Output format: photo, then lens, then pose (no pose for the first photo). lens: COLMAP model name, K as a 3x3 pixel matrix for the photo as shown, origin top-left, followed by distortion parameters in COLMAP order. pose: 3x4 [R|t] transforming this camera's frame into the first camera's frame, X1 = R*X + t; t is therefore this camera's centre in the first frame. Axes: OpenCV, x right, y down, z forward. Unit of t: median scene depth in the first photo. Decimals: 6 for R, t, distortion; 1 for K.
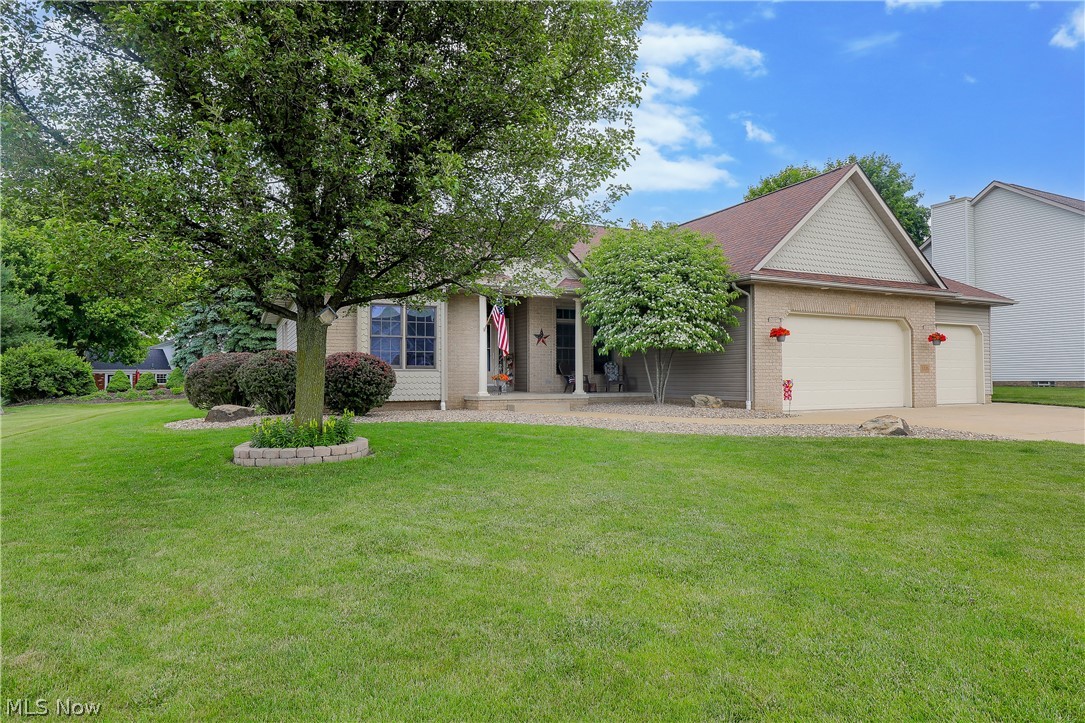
lens RADIAL K [[626.8, 0, 541.7], [0, 626.8, 355.5], [0, 0, 1]] dist [0.003398, 0.000711]
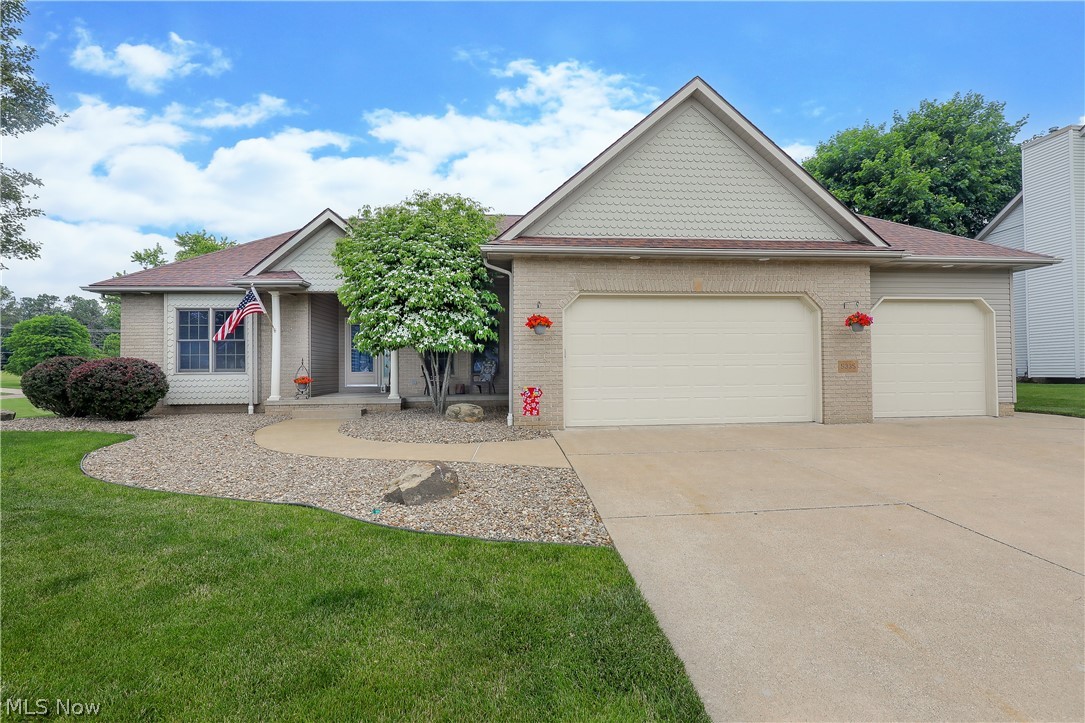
lens RADIAL K [[510.3, 0, 544.8], [0, 510.3, 360.6], [0, 0, 1]] dist [-0.016530, 0.003564]
pose [[0.936150, -0.011142, -0.351423, 0.598569], [0.019332, 0.999617, 0.019805, -0.003312], [0.351068, -0.025334, 0.936007, 0.447782]]
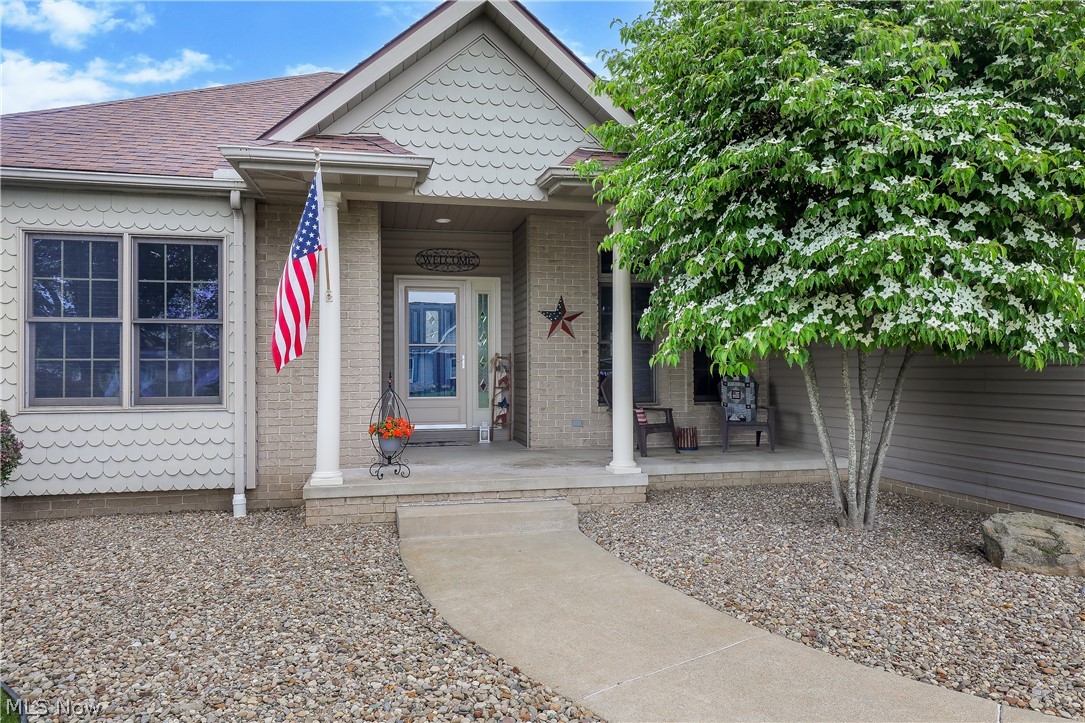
lens RADIAL K [[747.5, 0, 533.2], [0, 747.5, 363.3], [0, 0, 1]] dist [0.017056, 0.001972]
pose [[0.972224, -0.003808, -0.234023, 0.127358], [0.009848, 0.999648, 0.024646, -0.013823], [0.233847, -0.026266, 0.971919, 0.653084]]
